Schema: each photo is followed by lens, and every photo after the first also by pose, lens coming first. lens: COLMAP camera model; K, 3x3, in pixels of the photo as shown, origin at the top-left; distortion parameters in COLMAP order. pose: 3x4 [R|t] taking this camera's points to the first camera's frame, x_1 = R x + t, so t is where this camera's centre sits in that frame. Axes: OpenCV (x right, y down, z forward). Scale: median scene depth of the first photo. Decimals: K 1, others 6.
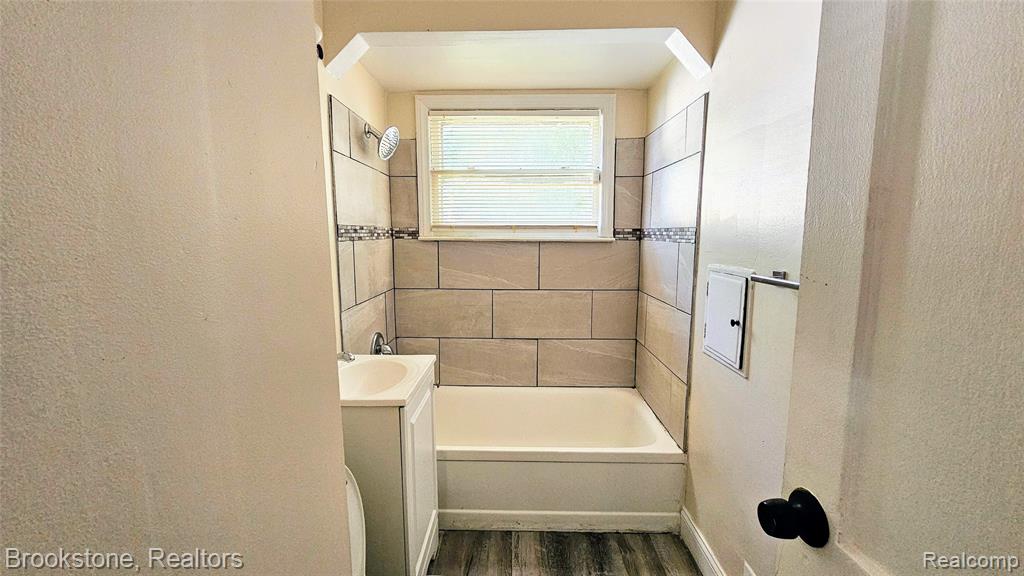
lens RADIAL K [[429.5, 0, 506.1], [0, 429.5, 290.4], [0, 0, 1]] dist [-0.000125, 0.000036]
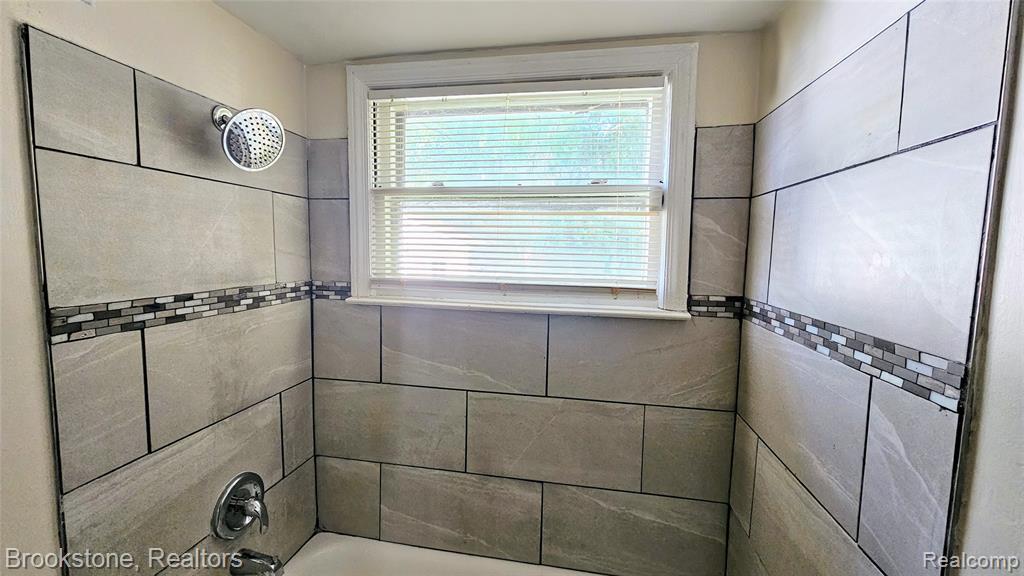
lens RADIAL K [[429.5, 0, 506.1], [0, 429.5, 290.4], [0, 0, 1]] dist [-0.000125, 0.000036]
pose [[0.987578, 0.030582, -0.154127, 0.109548], [-0.036371, 0.998729, -0.034883, -0.123331], [0.152865, 0.040056, 0.987435, 0.441581]]
